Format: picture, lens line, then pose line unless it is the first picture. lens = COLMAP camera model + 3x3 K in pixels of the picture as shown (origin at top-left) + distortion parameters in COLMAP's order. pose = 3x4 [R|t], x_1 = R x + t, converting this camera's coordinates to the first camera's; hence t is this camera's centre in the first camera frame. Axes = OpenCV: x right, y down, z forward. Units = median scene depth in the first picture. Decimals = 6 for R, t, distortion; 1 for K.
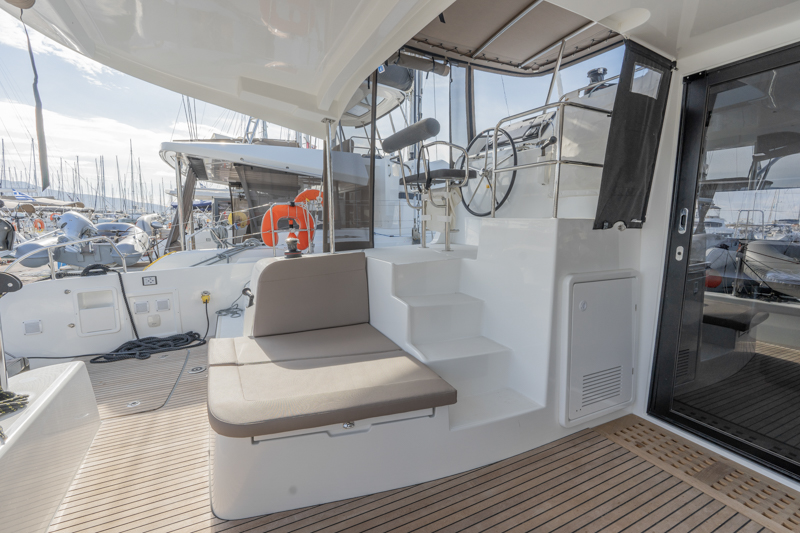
lens RADIAL K [[360.7, 0, 400.0], [0, 360.7, 266.5], [0, 0, 1]] dist [0.000018, -0.000004]
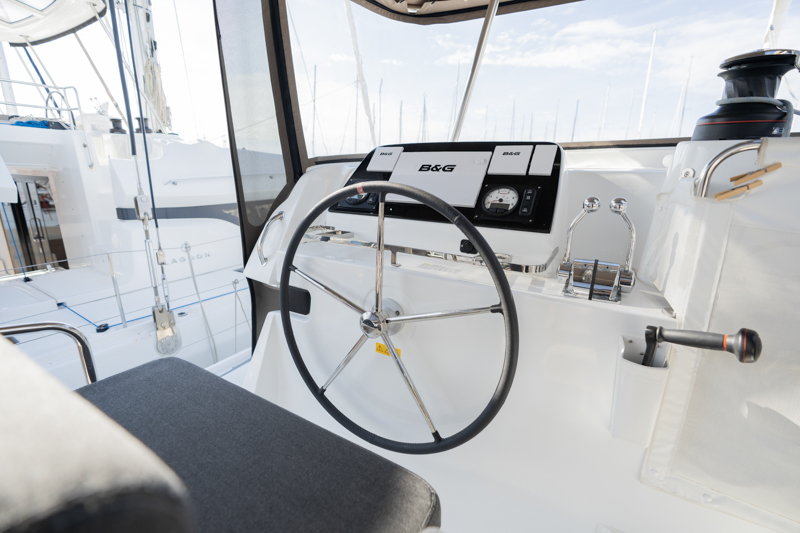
lens RADIAL K [[358.9, 0, 374.2], [0, 358.9, 245.0], [0, 0, 1]] dist [-0.000477, -0.000056]
pose [[0.847227, -0.129330, 0.515248, 0.064762], [0.072068, 0.988928, 0.129723, -0.322651], [-0.526320, -0.072772, 0.847167, 0.636227]]
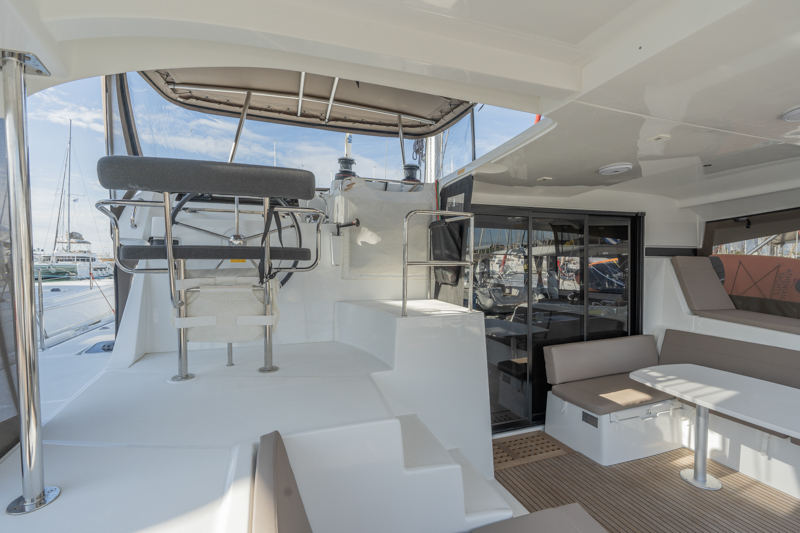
lens RADIAL K [[360.7, 0, 400.0], [0, 360.7, 266.5], [0, 0, 1]] dist [0.000018, -0.000004]
pose [[0.082889, -0.047554, 0.995424, -0.359271], [0.129775, 0.990870, 0.036530, -0.177622], [-0.988073, 0.126153, 0.088304, 0.557682]]
